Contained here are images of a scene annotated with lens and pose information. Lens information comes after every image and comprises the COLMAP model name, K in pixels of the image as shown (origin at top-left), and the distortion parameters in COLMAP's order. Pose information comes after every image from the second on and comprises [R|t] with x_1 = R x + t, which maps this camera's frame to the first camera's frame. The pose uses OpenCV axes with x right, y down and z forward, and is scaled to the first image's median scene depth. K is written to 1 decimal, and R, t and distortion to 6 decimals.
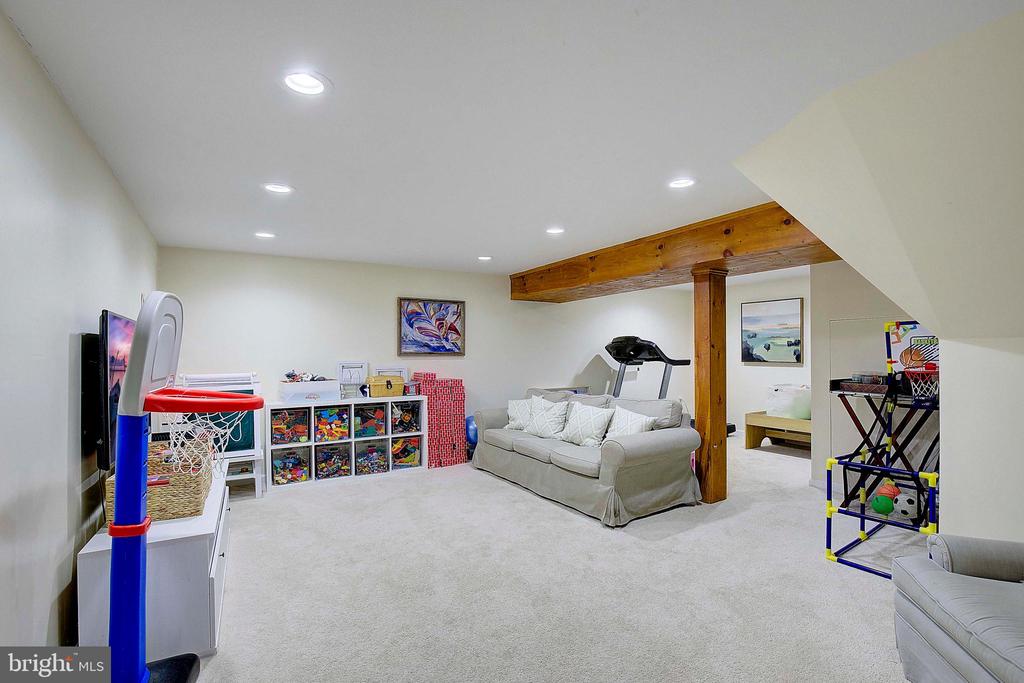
lens RADIAL K [[476.8, 0, 518.1], [0, 476.8, 341.1], [0, 0, 1]] dist [-0.012998, -0.000479]
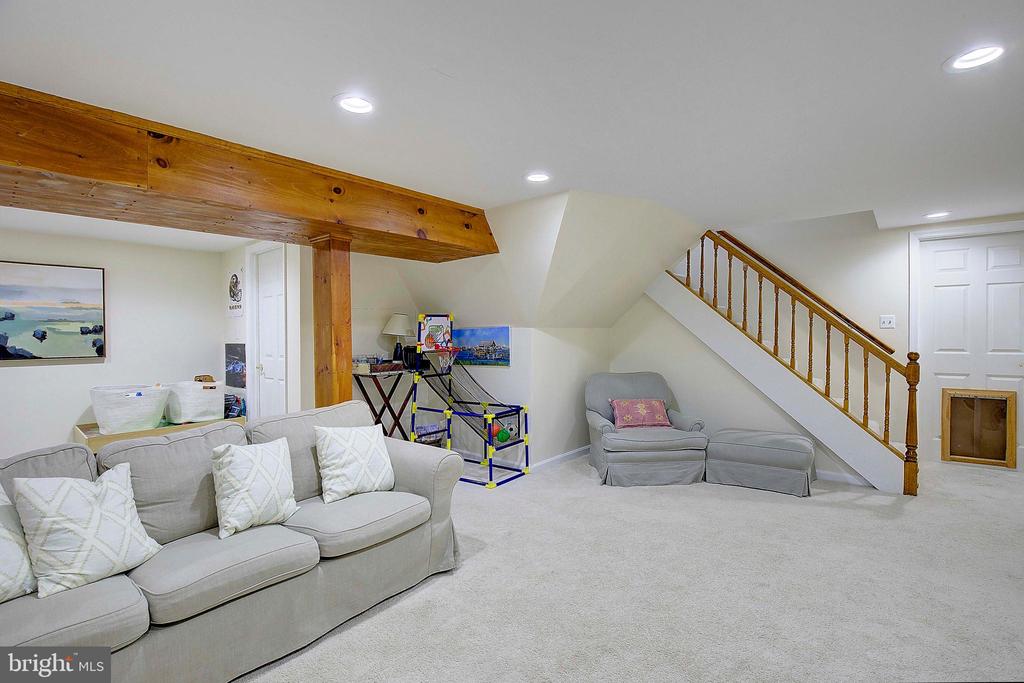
lens RADIAL K [[476.8, 0, 514.1], [0, 476.8, 346.7], [0, 0, 1]] dist [-0.012998, -0.000479]
pose [[-0.320535, -0.017128, 0.947082, -0.388042], [-0.005105, 0.999853, 0.016355, 0.019228], [-0.947223, 0.000408, -0.320575, 0.820563]]
